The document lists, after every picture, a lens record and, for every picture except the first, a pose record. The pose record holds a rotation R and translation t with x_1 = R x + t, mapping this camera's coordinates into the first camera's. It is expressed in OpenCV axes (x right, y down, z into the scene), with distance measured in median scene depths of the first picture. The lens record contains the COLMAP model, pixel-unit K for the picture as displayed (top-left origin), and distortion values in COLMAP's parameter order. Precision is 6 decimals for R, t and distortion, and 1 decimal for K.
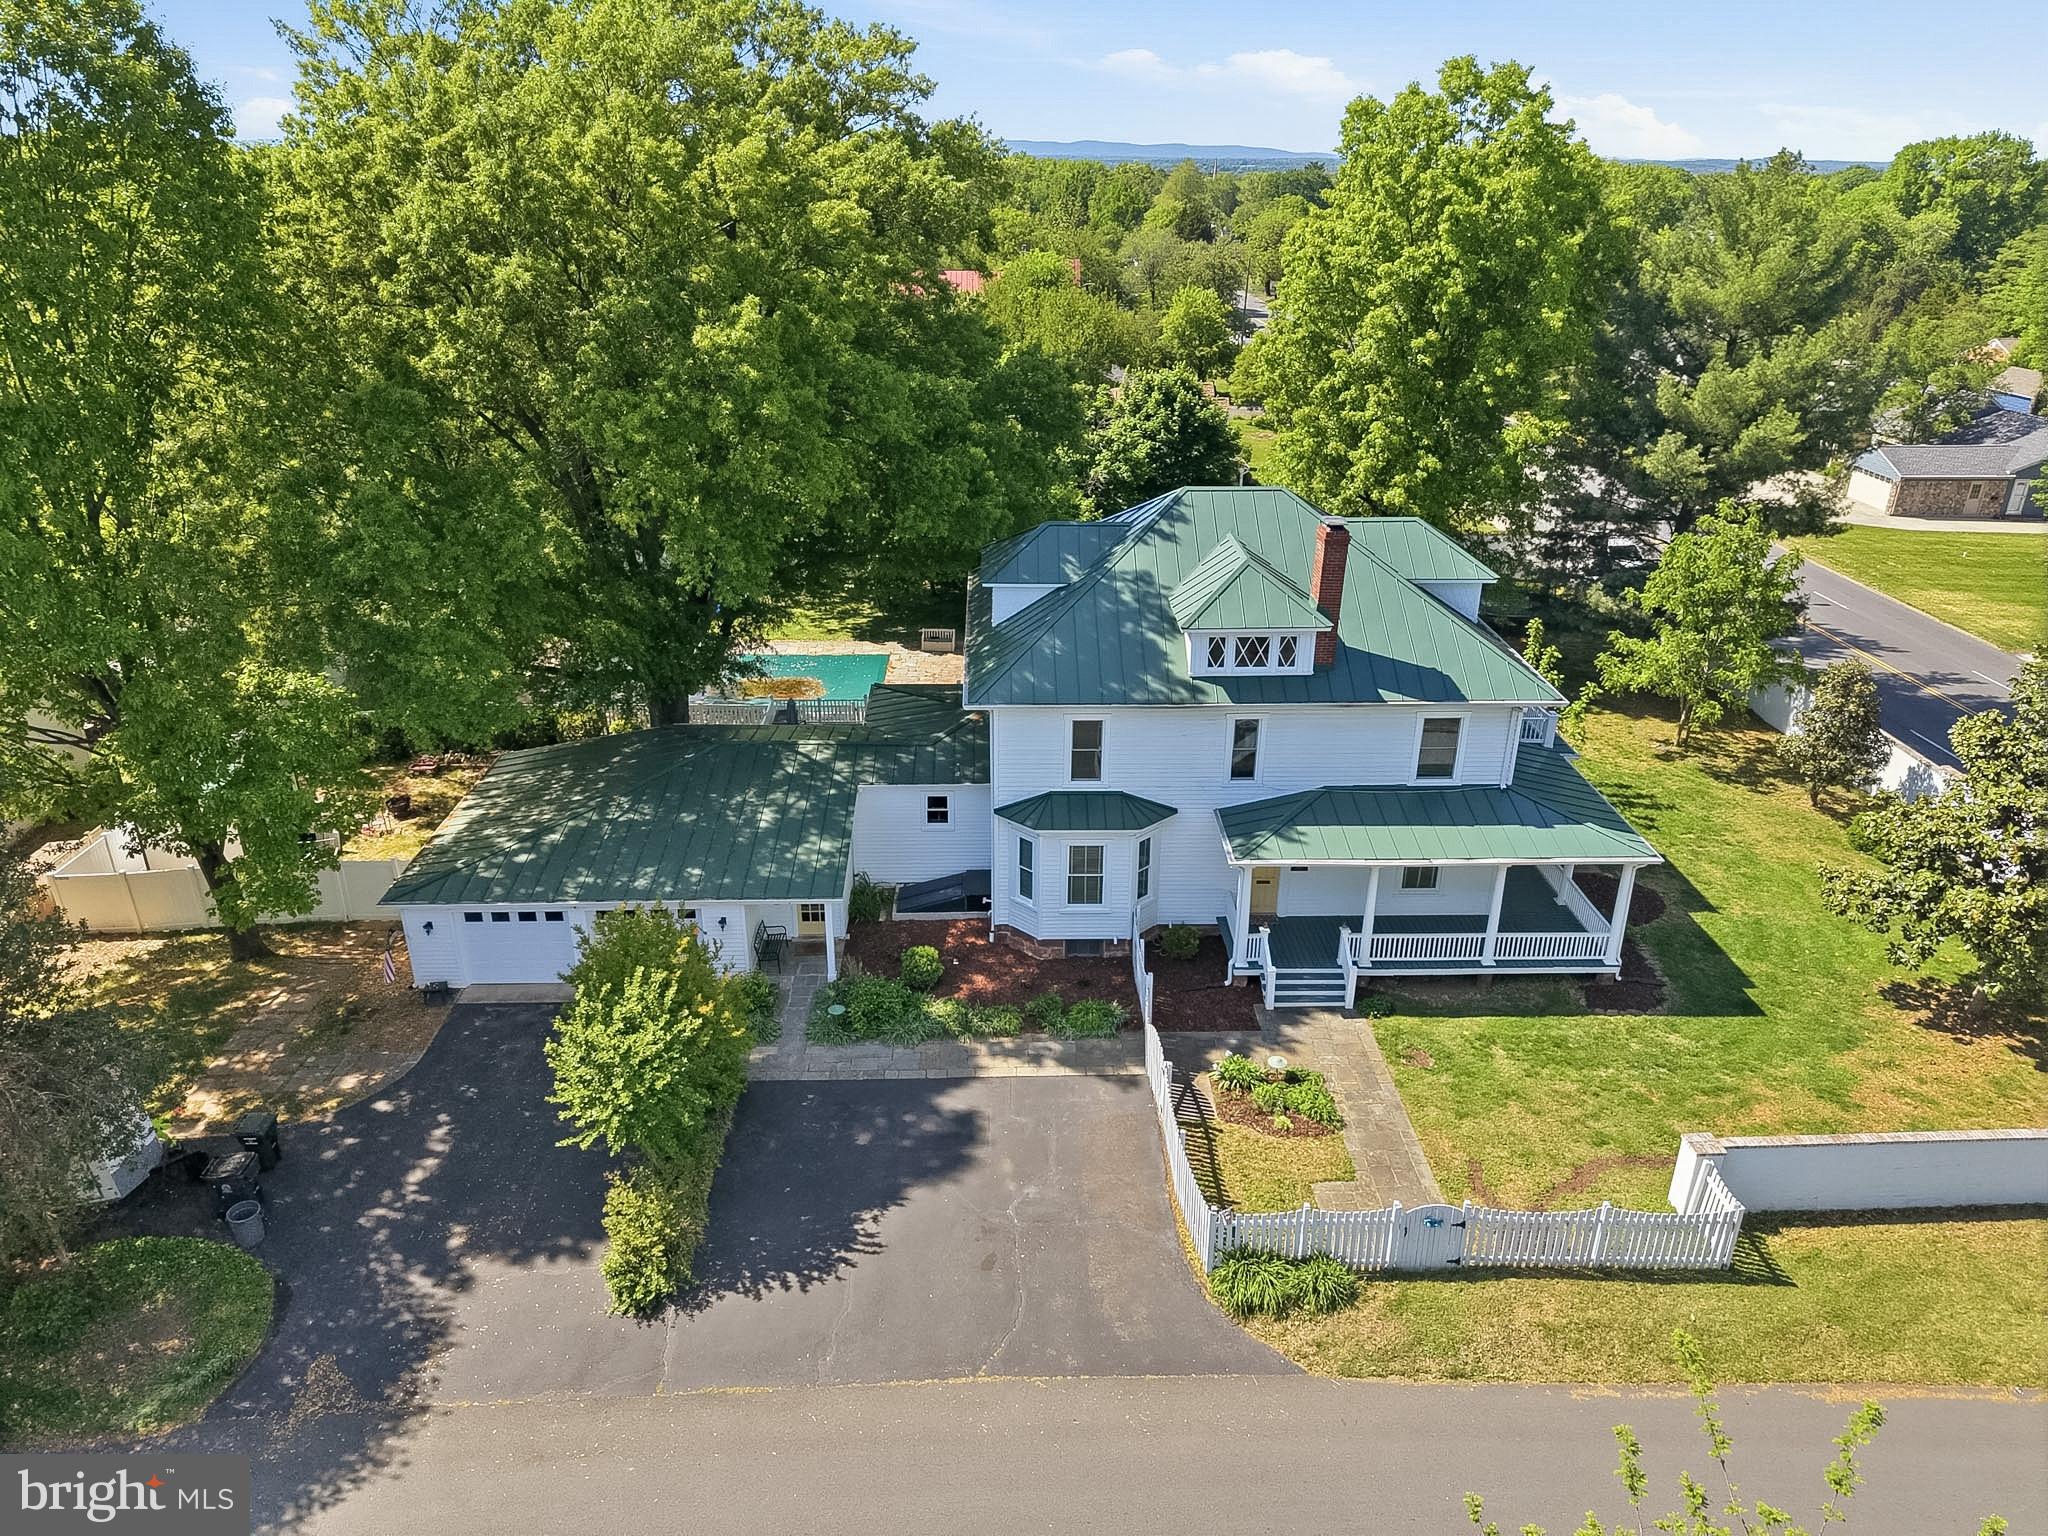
lens RADIAL K [[1380.2, 0, 1024.0], [0, 1380.2, 768.0], [0, 0, 1]] dist [0.036338, -0.054436]
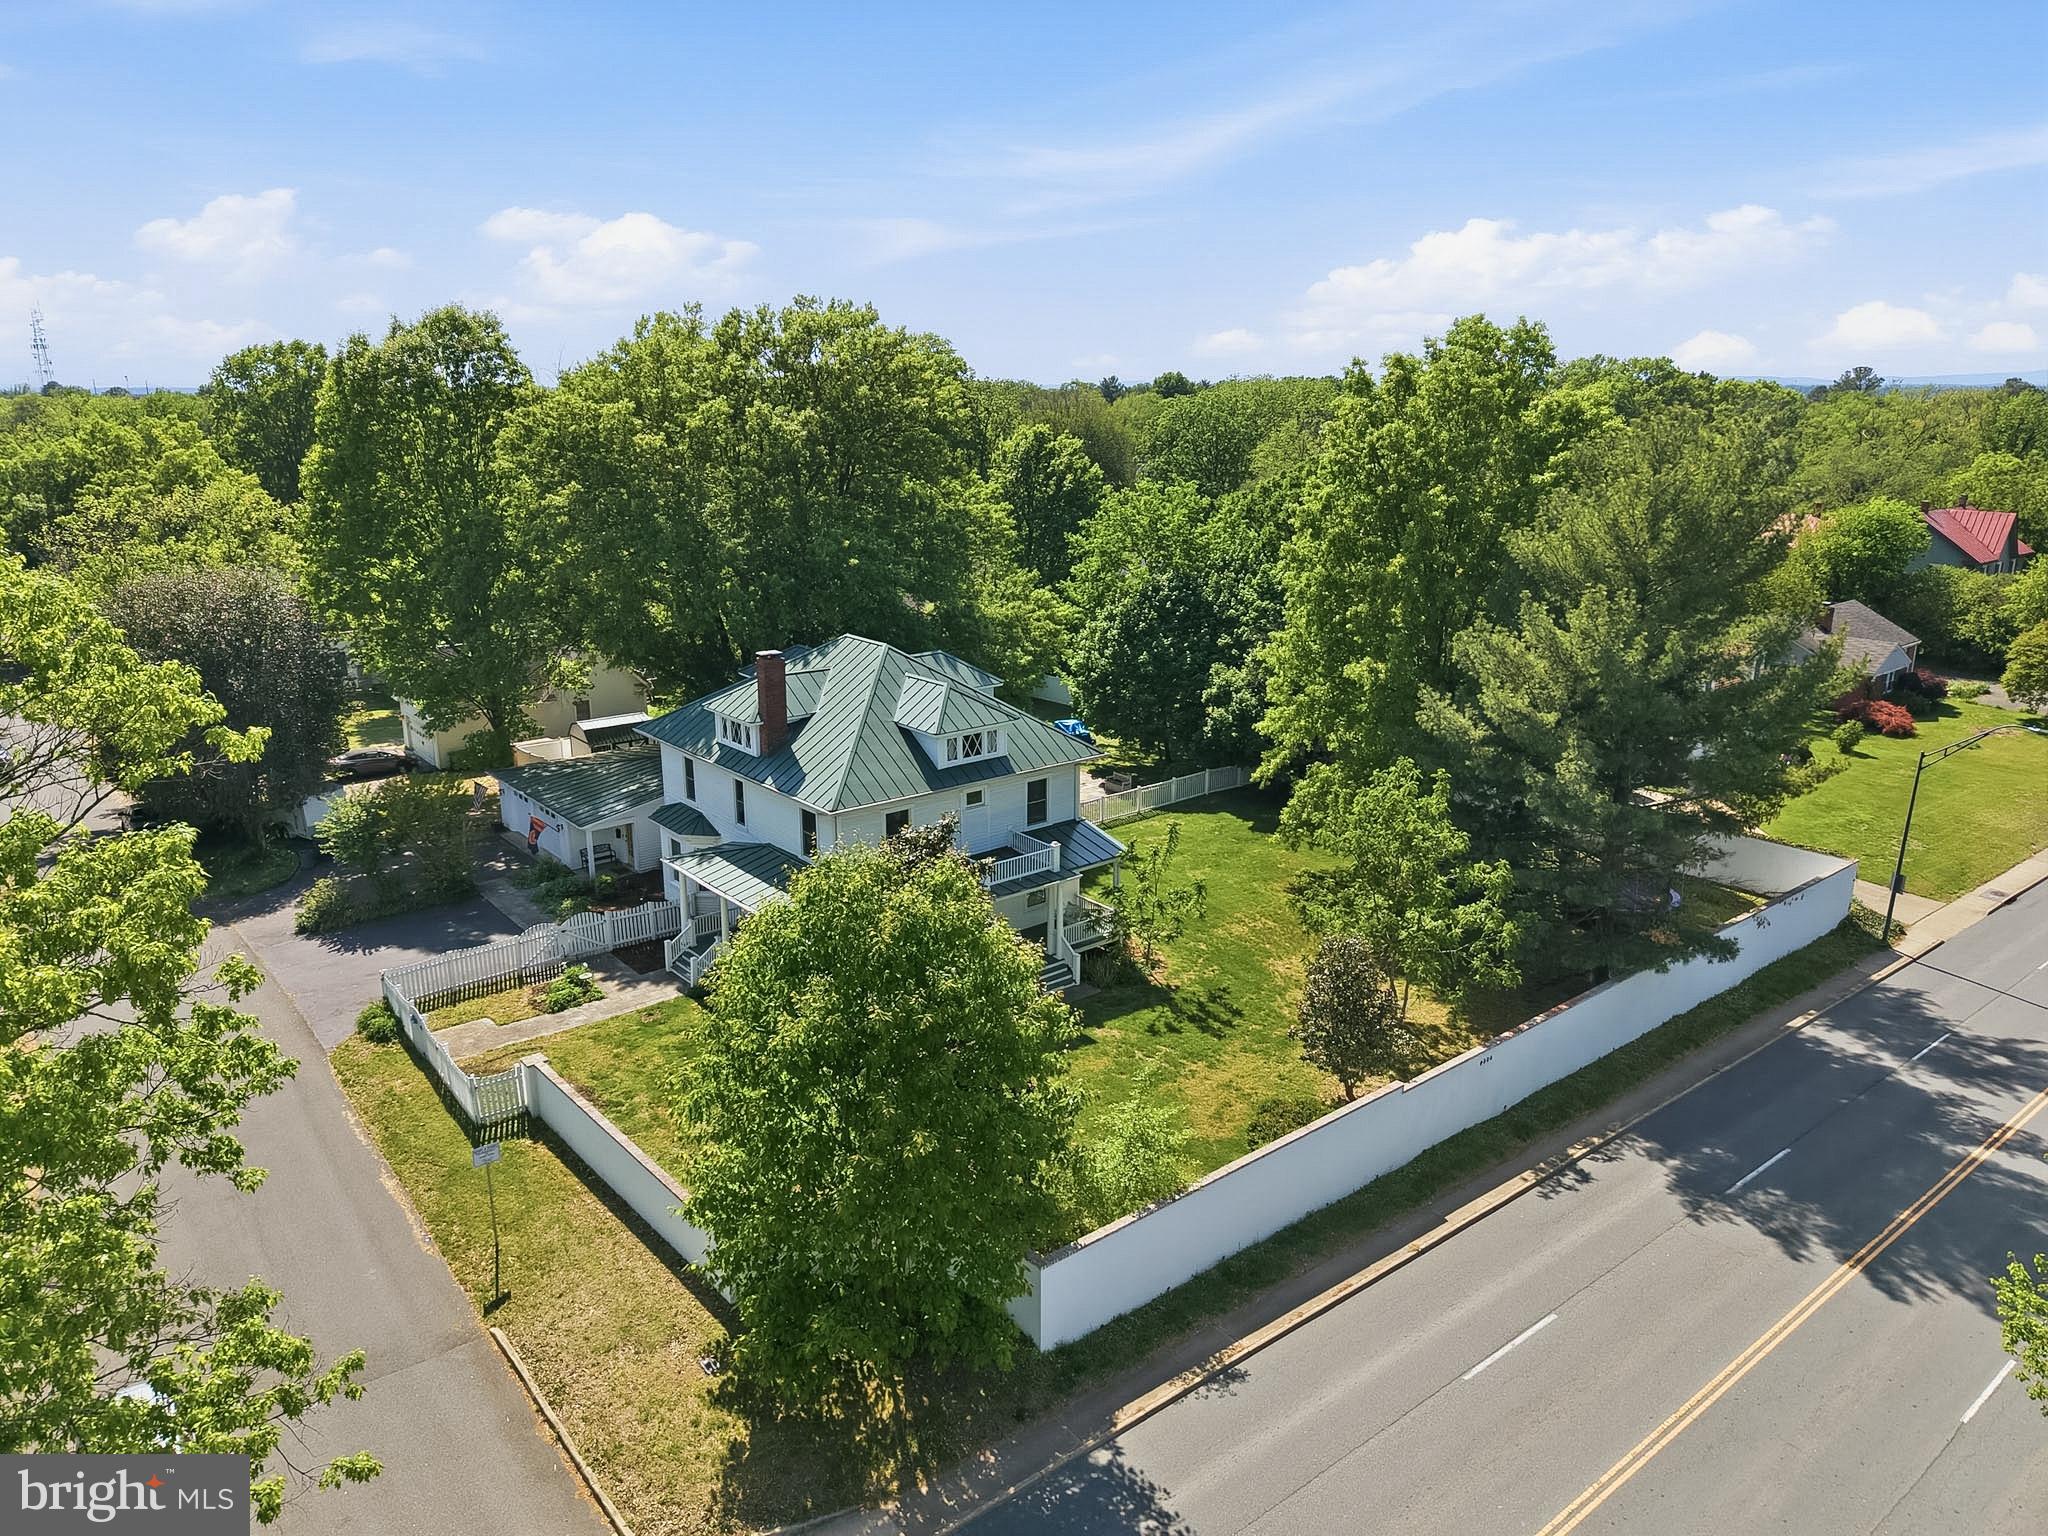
lens RADIAL K [[1380.2, 0, 1024.0], [0, 1380.2, 768.0], [0, 0, 1]] dist [0.036338, -0.054436]
pose [[0.587473, 0.179099, -0.789176, 1.534570], [-0.293465, 0.955969, -0.001508, -0.139883], [0.754158, 0.232481, 0.614165, 0.338597]]
